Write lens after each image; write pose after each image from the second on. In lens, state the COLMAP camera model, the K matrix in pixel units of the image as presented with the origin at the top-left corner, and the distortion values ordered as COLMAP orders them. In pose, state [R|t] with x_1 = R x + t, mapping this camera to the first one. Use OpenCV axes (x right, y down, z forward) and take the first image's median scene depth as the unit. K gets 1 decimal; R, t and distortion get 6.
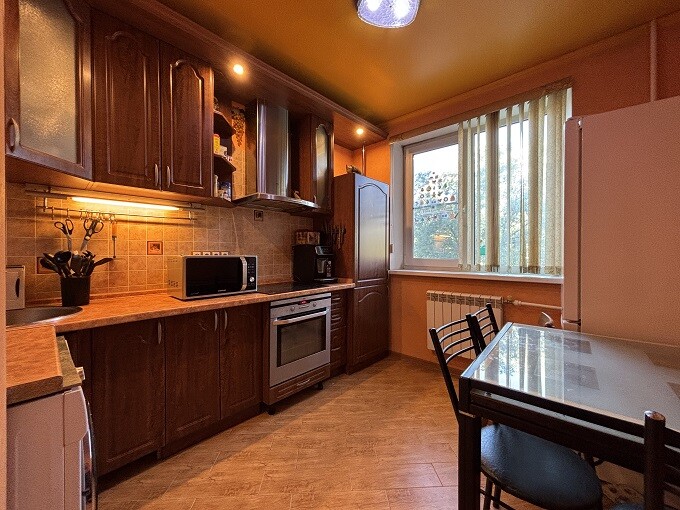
lens RADIAL K [[274.0, 0, 348.2], [0, 274.0, 254.2], [0, 0, 1]] dist [0.012093, -0.000157]
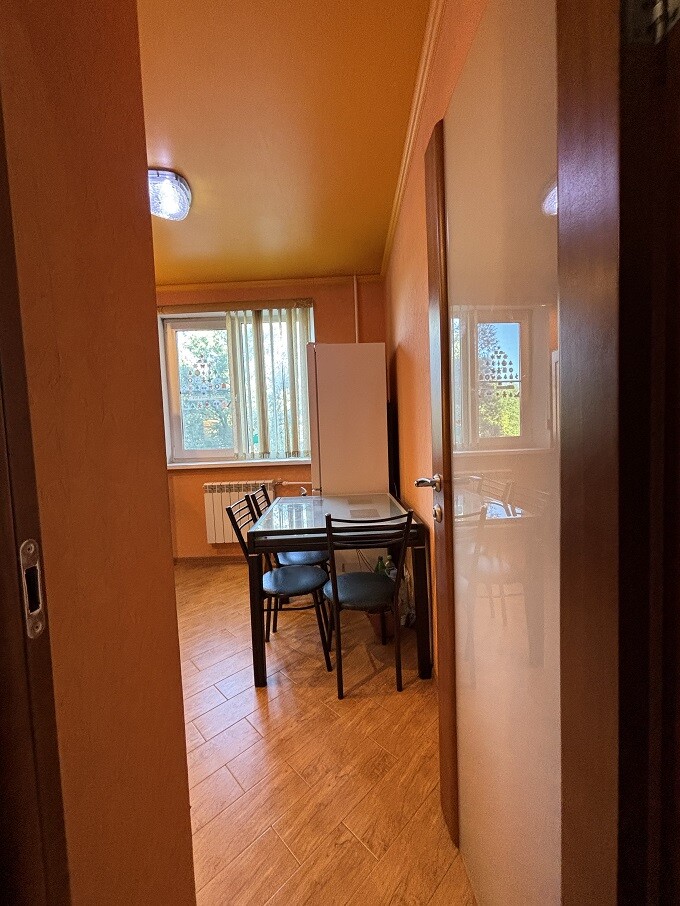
lens RADIAL K [[363.5, 0, 340.0], [0, 363.5, 453.0], [0, 0, 1]] dist [-0.001048, 0.000221]
pose [[0.770956, -0.065737, 0.633487, -0.168725], [0.040899, 0.997716, 0.053760, -0.024490], [-0.635574, -0.015537, 0.771884, -0.325181]]
